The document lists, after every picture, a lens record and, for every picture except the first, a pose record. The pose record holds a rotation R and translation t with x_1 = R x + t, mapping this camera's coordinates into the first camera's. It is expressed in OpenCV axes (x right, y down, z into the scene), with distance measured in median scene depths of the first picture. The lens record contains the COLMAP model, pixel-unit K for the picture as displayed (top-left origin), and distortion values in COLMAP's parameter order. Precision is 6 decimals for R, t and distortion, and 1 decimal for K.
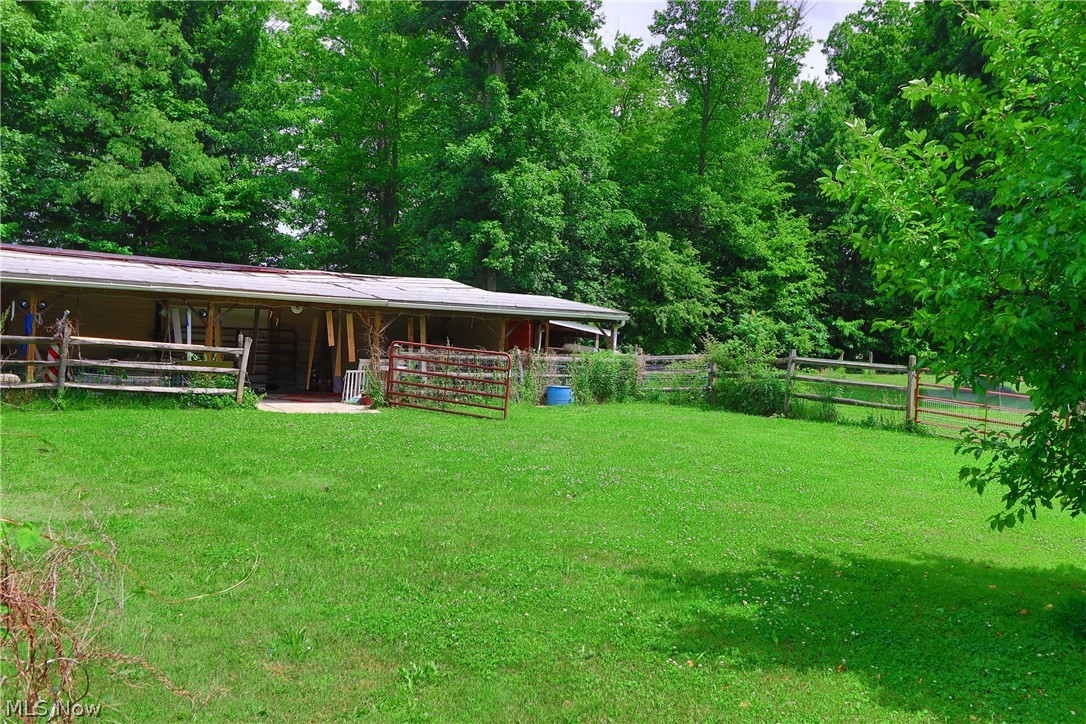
lens RADIAL K [[922.0, 0, 542.0], [0, 922.0, 362.1], [0, 0, 1]] dist [-0.012162, -0.002965]
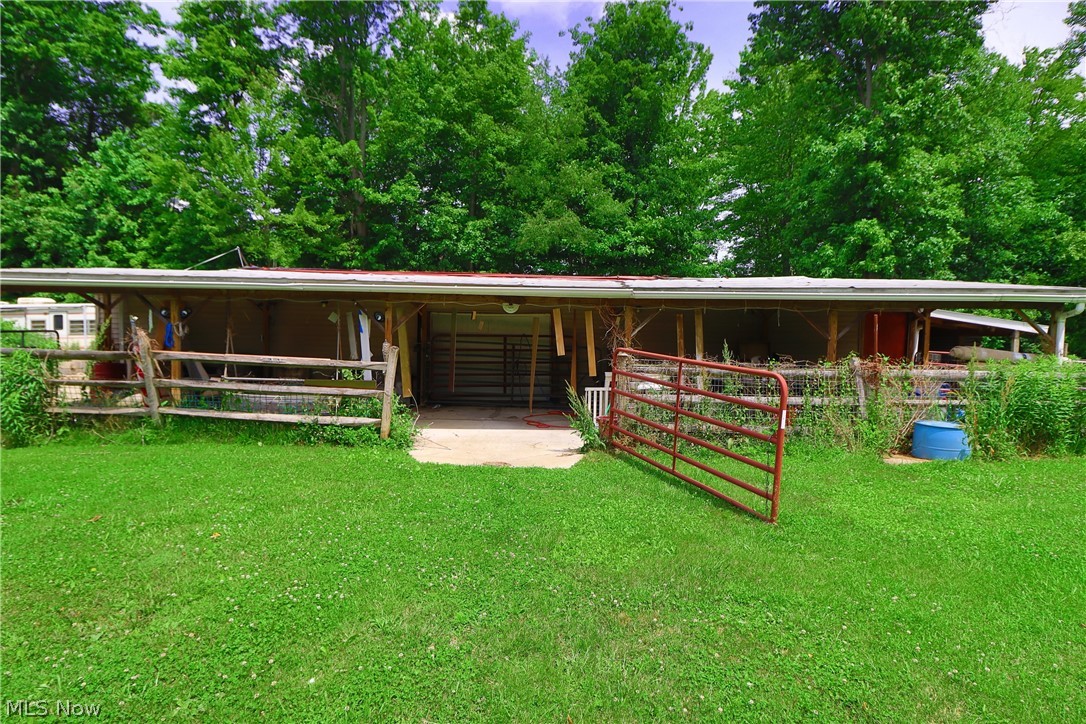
lens RADIAL K [[570.1, 0, 535.0], [0, 570.1, 354.5], [0, 0, 1]] dist [-0.005035, -0.007889]
pose [[0.806881, -0.008172, -0.590658, 0.023417], [0.003372, 0.999952, -0.009228, -0.012562], [0.590705, 0.005454, 0.806869, 0.554347]]
